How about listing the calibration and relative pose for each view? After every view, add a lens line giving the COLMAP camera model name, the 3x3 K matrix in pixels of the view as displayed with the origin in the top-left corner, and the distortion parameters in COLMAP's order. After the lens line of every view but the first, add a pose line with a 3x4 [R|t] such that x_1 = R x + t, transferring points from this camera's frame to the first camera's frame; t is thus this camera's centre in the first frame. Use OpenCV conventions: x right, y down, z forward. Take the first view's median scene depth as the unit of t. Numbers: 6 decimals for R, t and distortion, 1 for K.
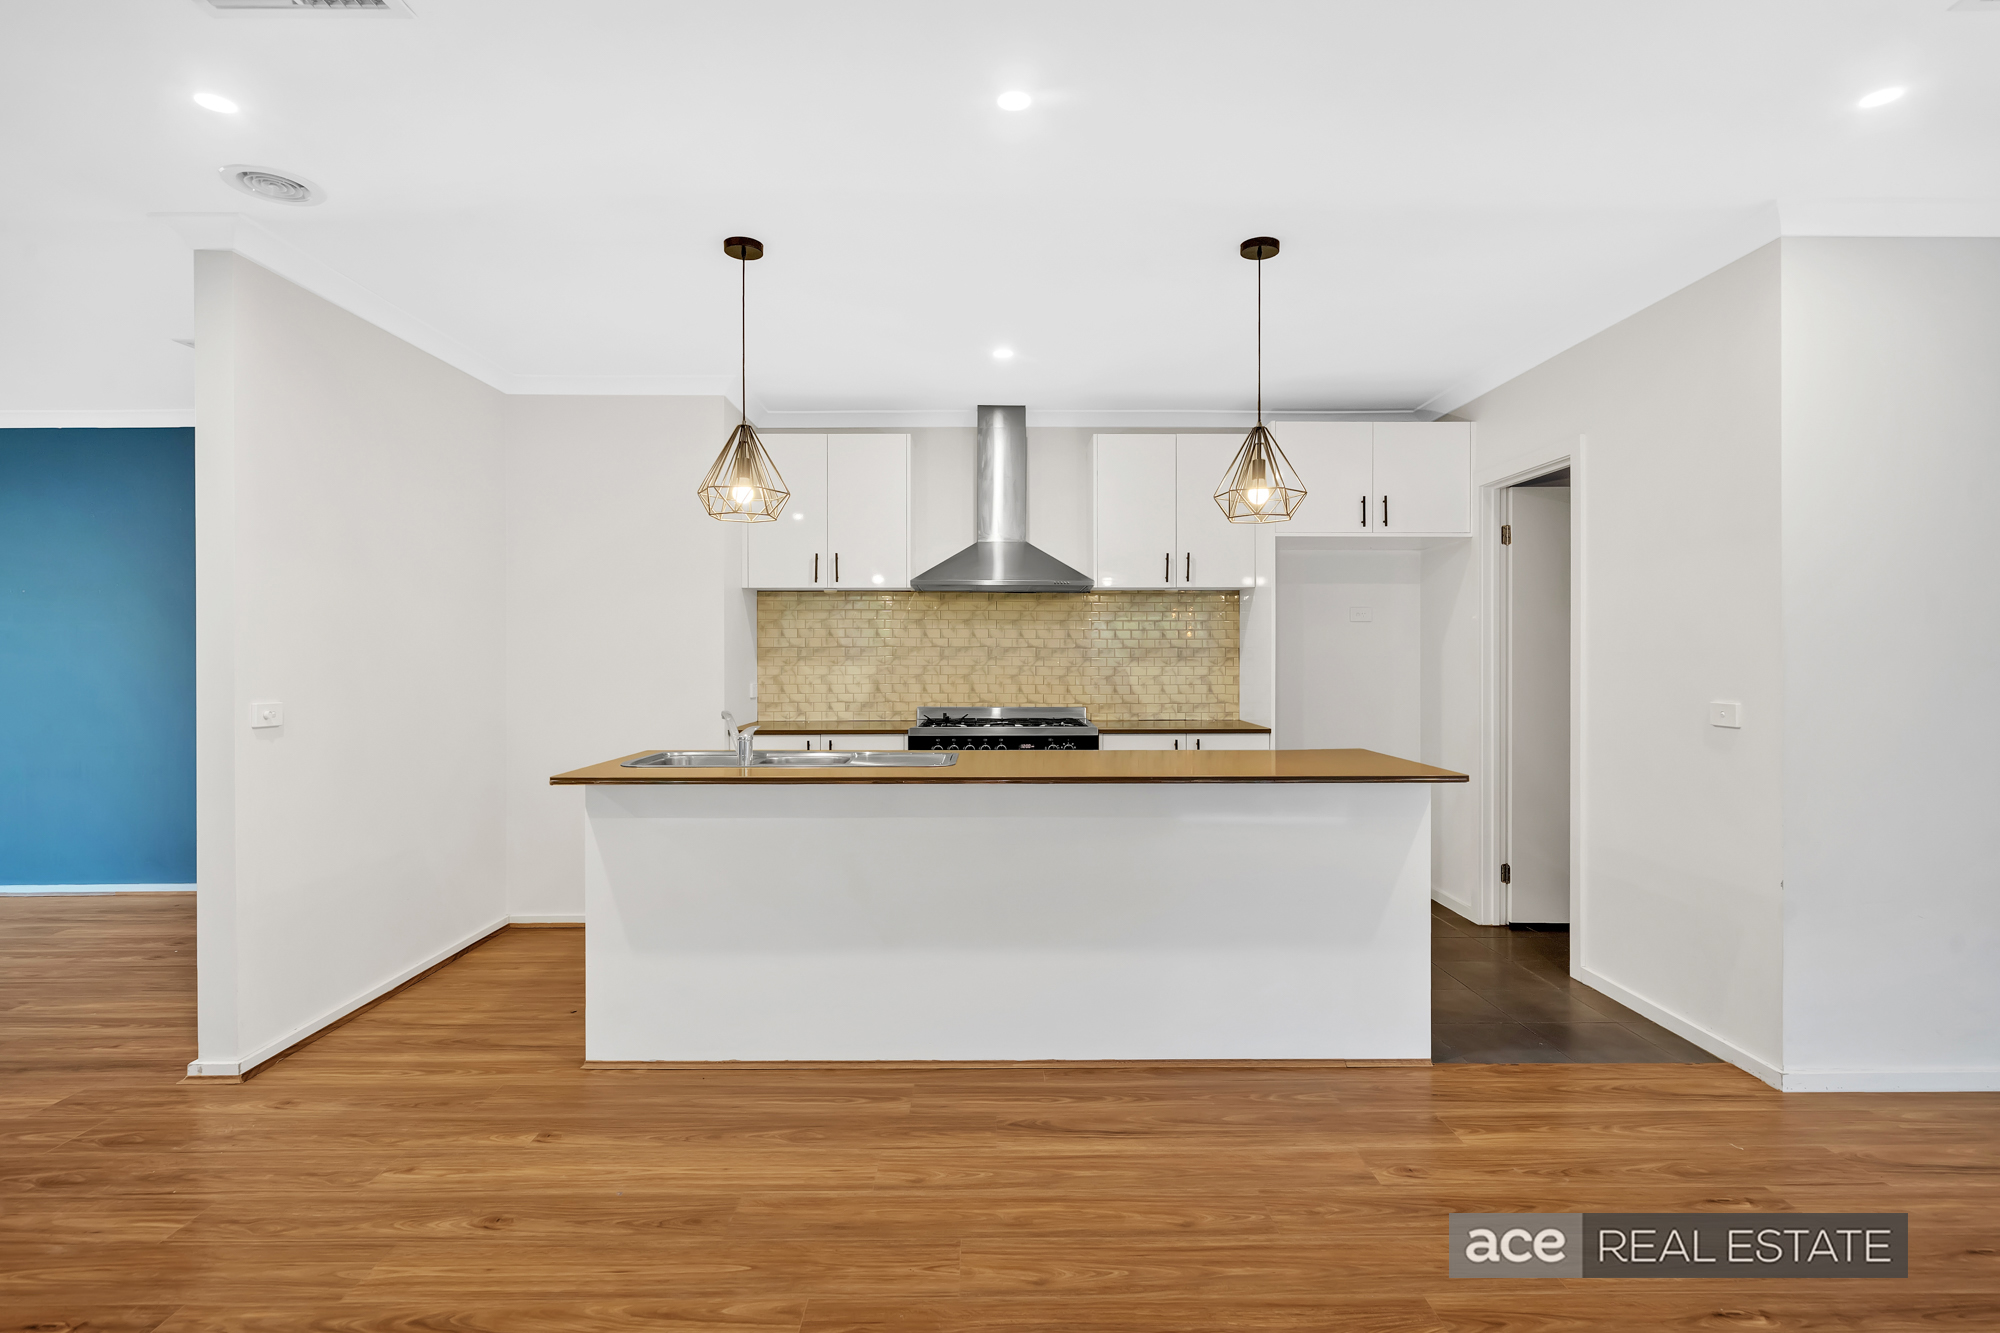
lens RADIAL K [[972.8, 0, 999.0], [0, 972.8, 665.8], [0, 0, 1]] dist [0.004158, -0.000602]
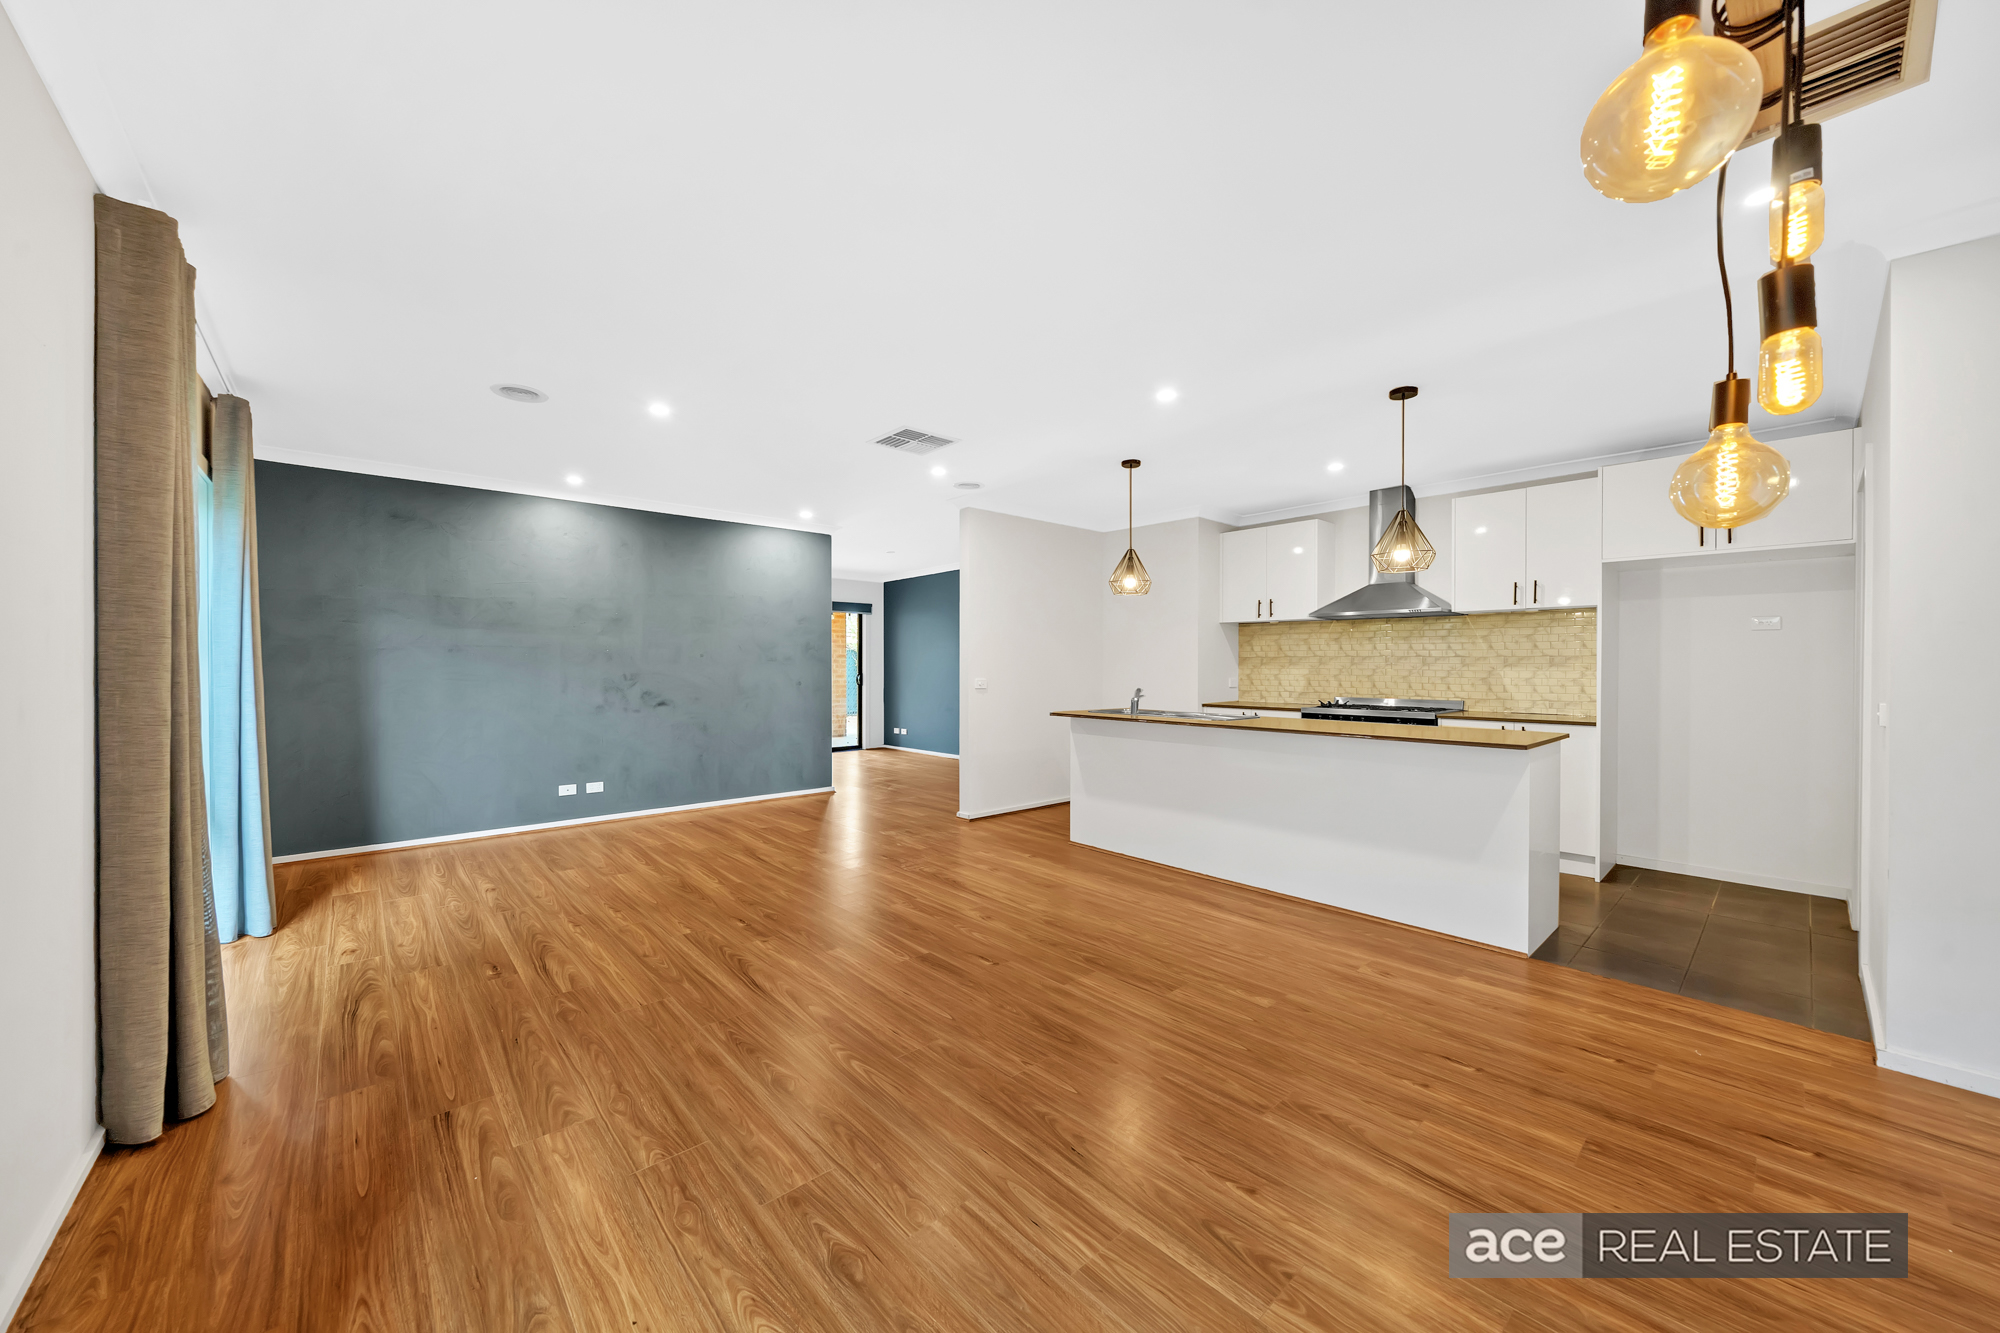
lens RADIAL K [[727.8, 0, 1000.0], [0, 727.8, 667.2], [0, 0, 1]] dist [-0.000458, 0.000027]
pose [[0.662446, 0.004429, -0.749097, 0.465159], [-0.012074, 0.999916, -0.004766, 0.009897], [0.749013, 0.012202, 0.662443, -0.152883]]
